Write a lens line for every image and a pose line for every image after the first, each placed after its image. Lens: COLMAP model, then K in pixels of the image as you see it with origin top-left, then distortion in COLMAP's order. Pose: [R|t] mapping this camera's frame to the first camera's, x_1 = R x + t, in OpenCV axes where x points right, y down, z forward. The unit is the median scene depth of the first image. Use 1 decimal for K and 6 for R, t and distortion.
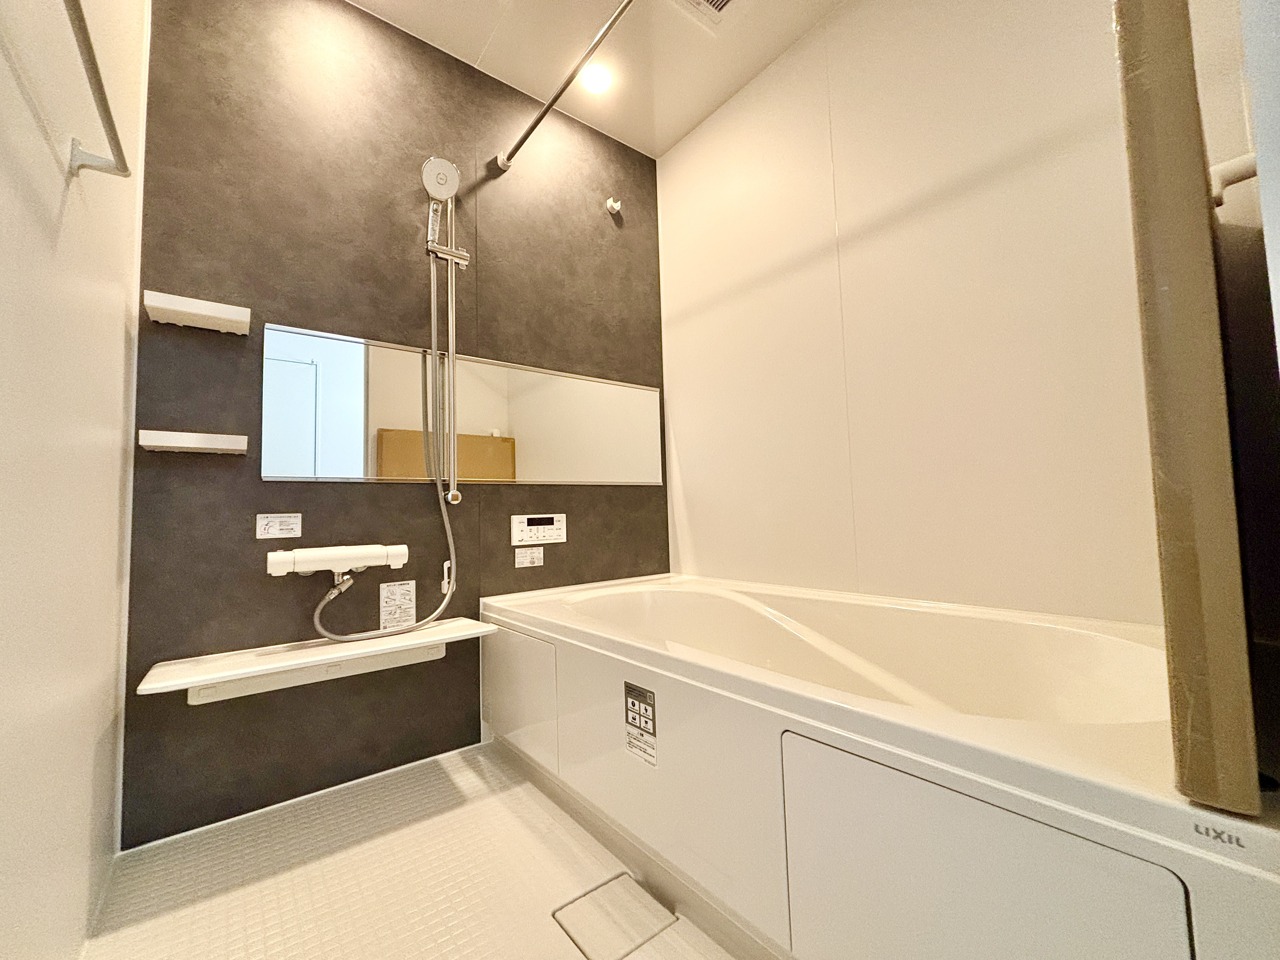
lens RADIAL K [[522.0, 0, 638.0], [0, 522.0, 478.4], [0, 0, 1]] dist [-0.002859, 0.001155]
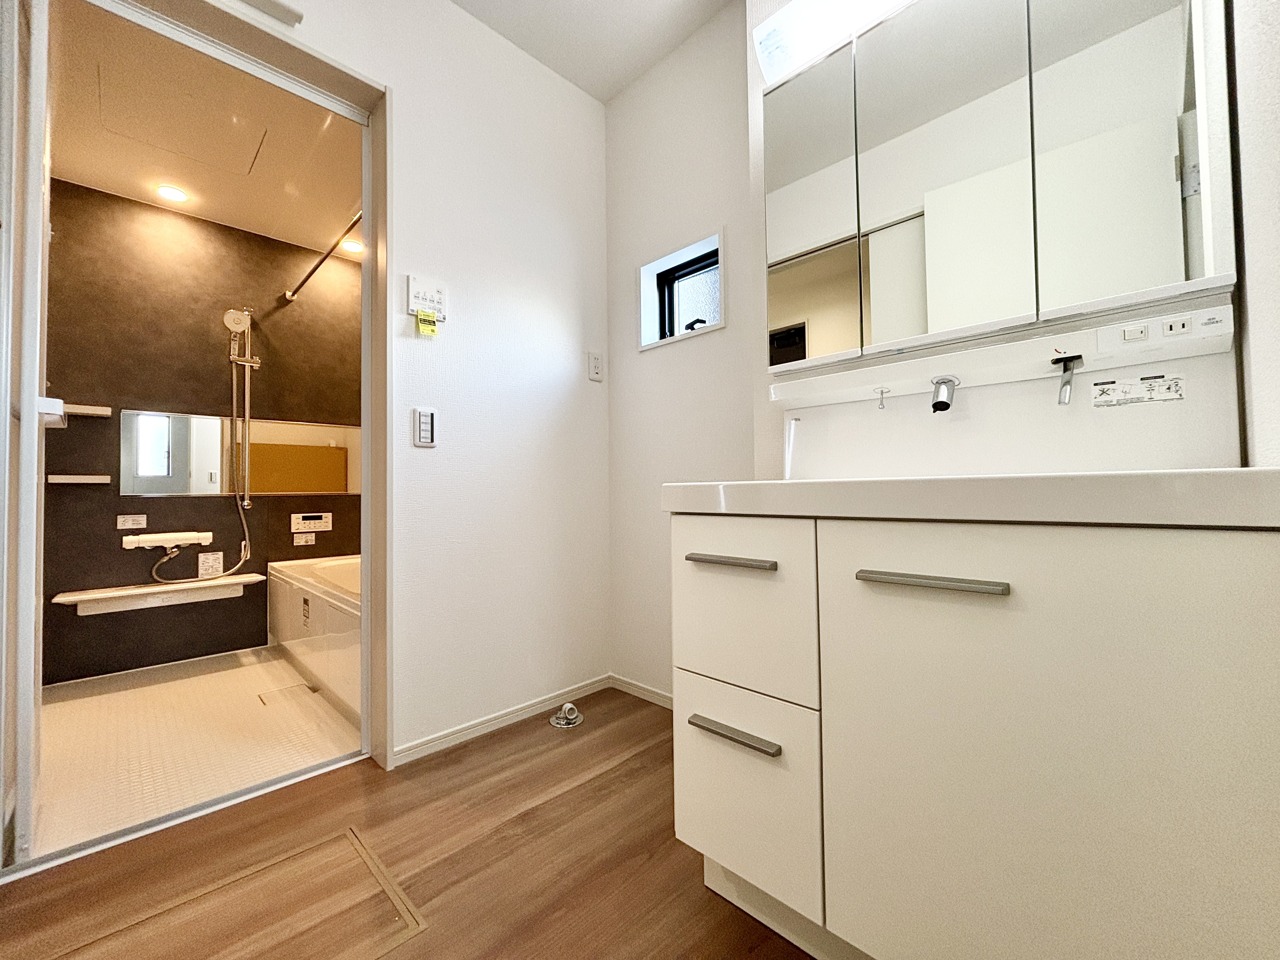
lens RADIAL K [[522.0, 0, 643.6], [0, 522.0, 480.5], [0, 0, 1]] dist [-0.002859, 0.001155]
pose [[0.991909, 0.023972, 0.124665, 0.749715], [-0.029705, 0.998575, 0.044333, -0.163010], [-0.123424, -0.047677, 0.991208, -0.894636]]
